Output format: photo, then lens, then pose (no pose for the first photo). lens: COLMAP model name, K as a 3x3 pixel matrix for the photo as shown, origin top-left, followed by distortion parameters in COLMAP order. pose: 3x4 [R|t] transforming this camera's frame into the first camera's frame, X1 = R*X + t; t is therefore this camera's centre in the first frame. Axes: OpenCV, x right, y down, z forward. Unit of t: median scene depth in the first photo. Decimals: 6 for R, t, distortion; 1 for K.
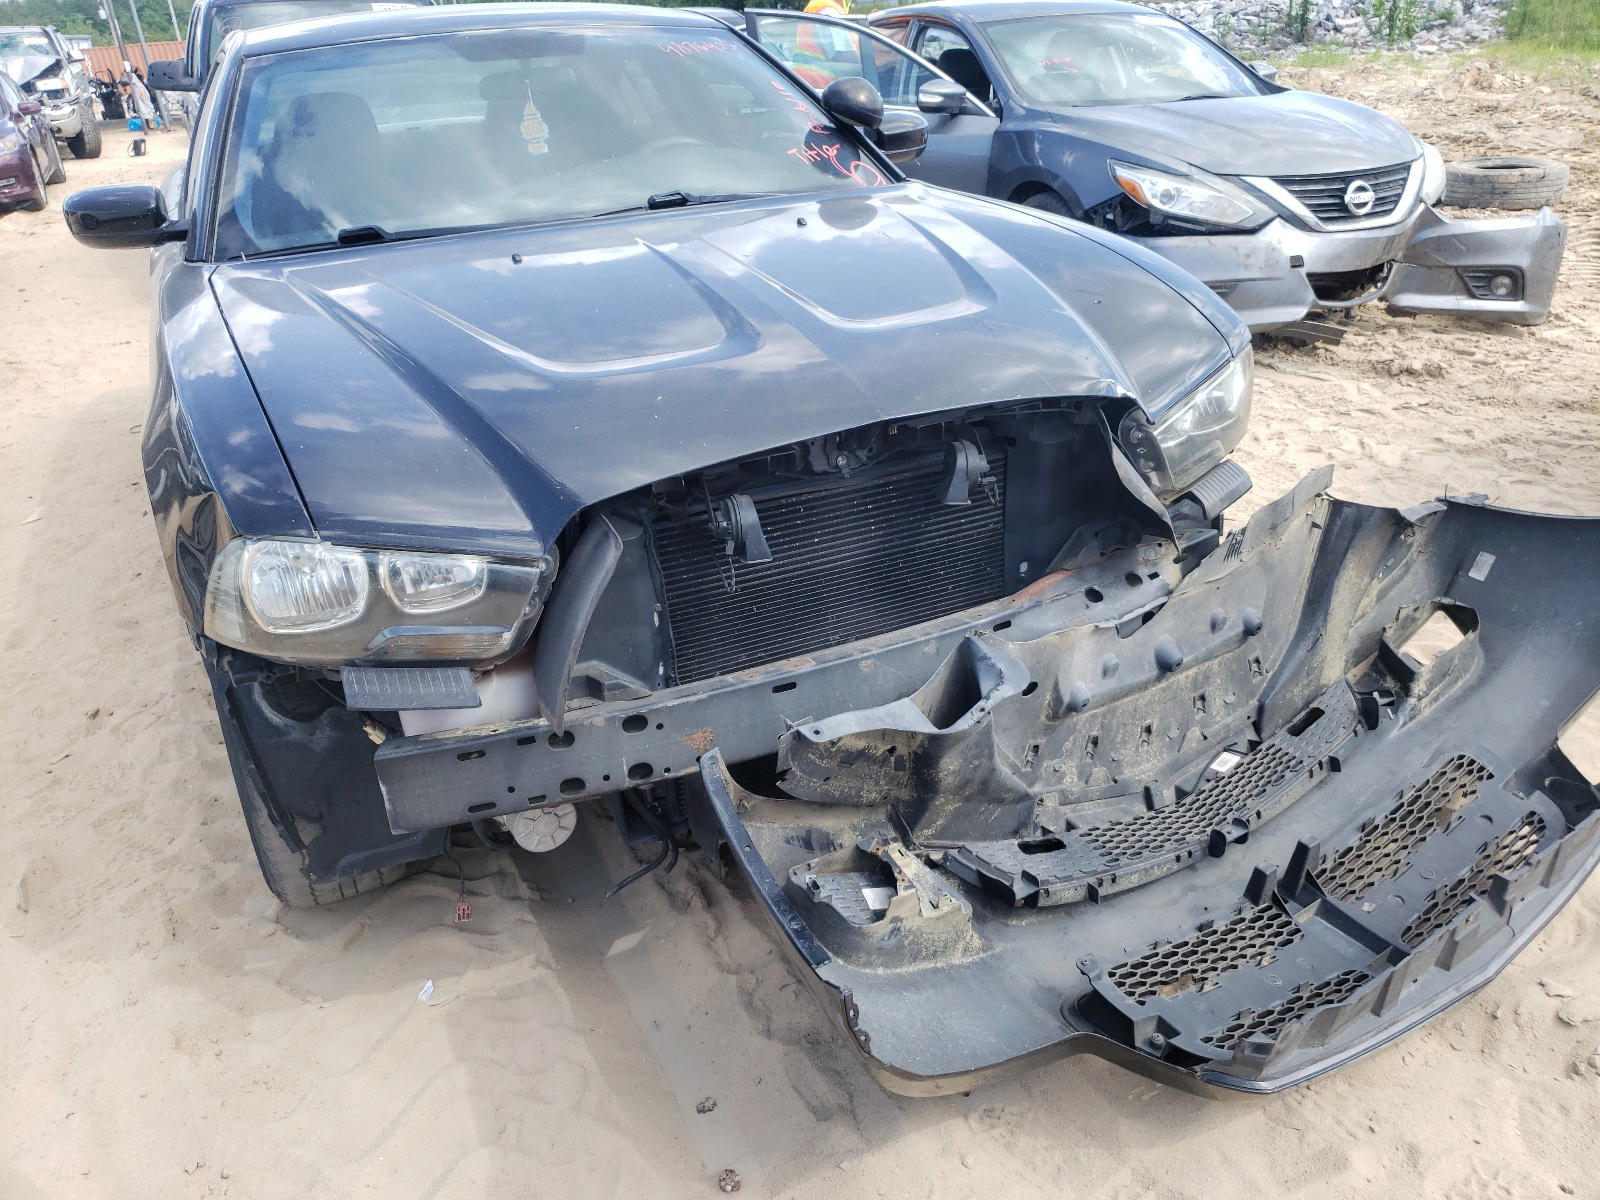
lens RADIAL K [[1241.5, 0, 798.2], [0, 1241.5, 594.6], [0, 0, 1]] dist [0.027443, -0.029021]
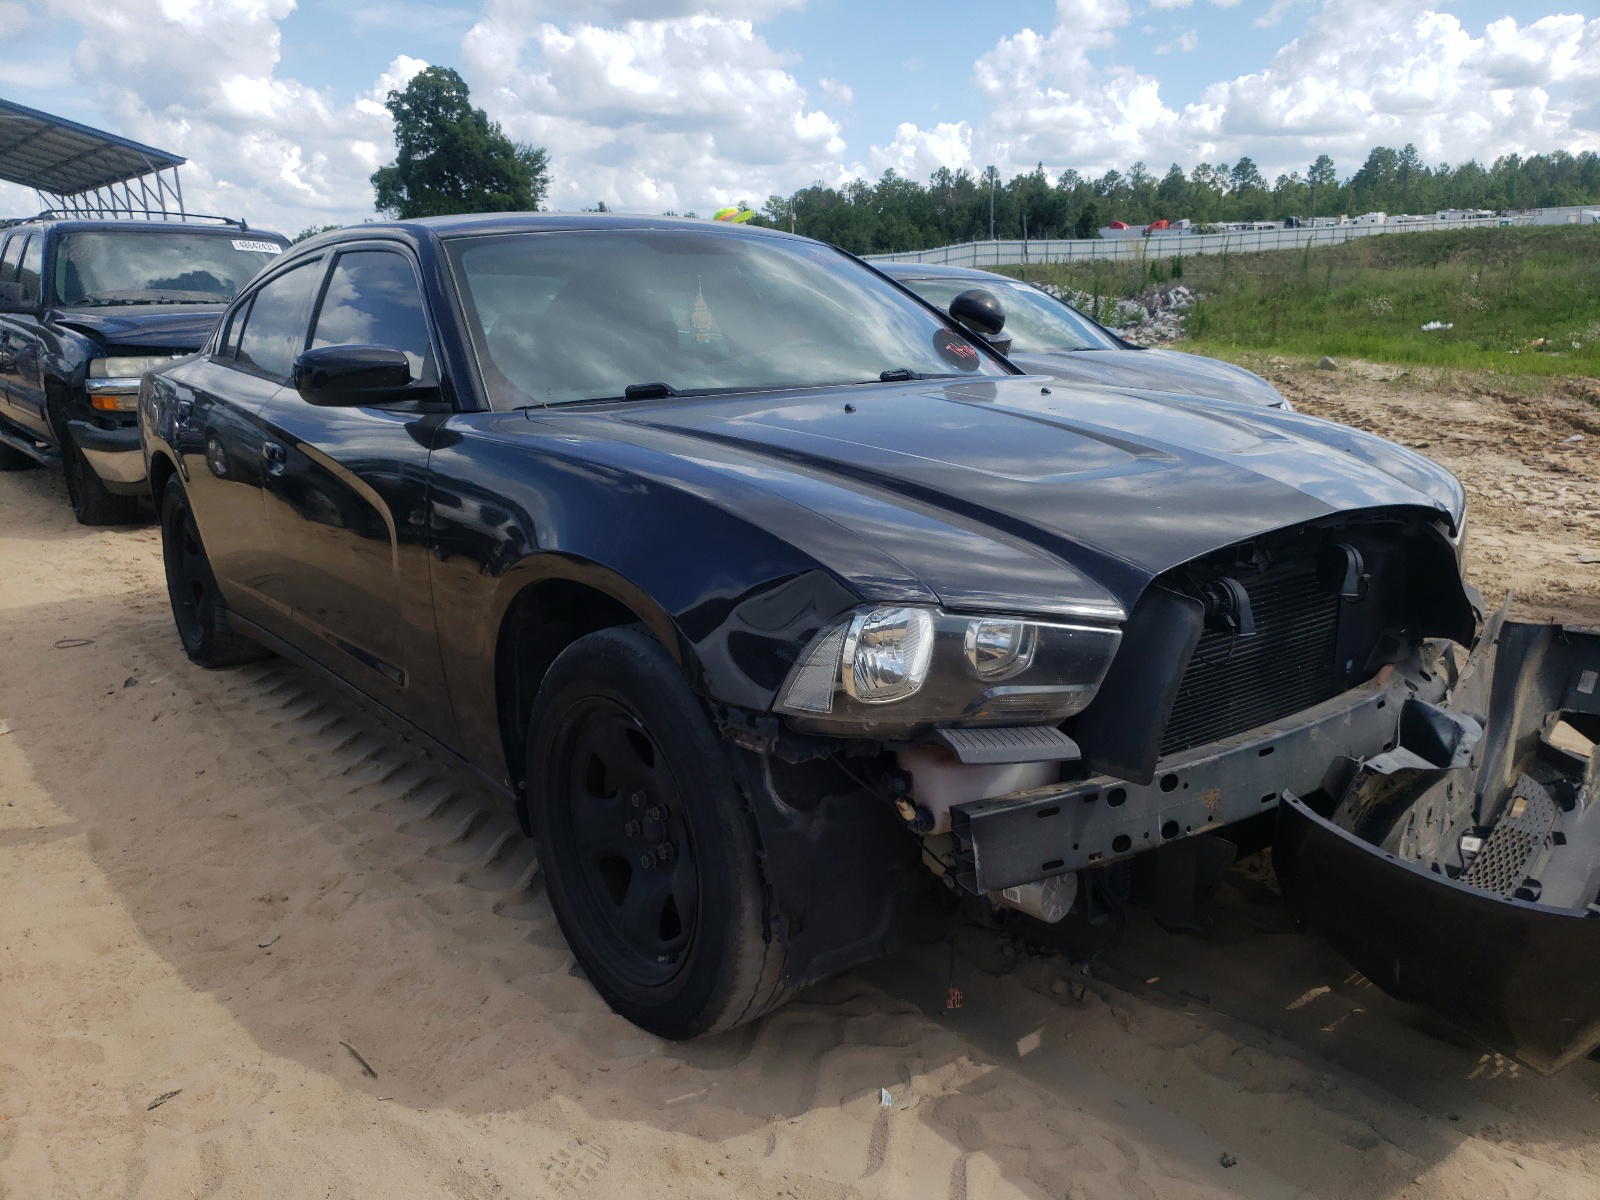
lens RADIAL K [[1241.5, 0, 797.3], [0, 1241.5, 608.0], [0, 0, 1]] dist [0.027443, -0.029021]
pose [[0.972527, -0.004253, 0.232752, -0.543668], [0.049694, 0.980579, -0.189723, 0.112449], [-0.227424, 0.196077, 0.953851, 0.004871]]
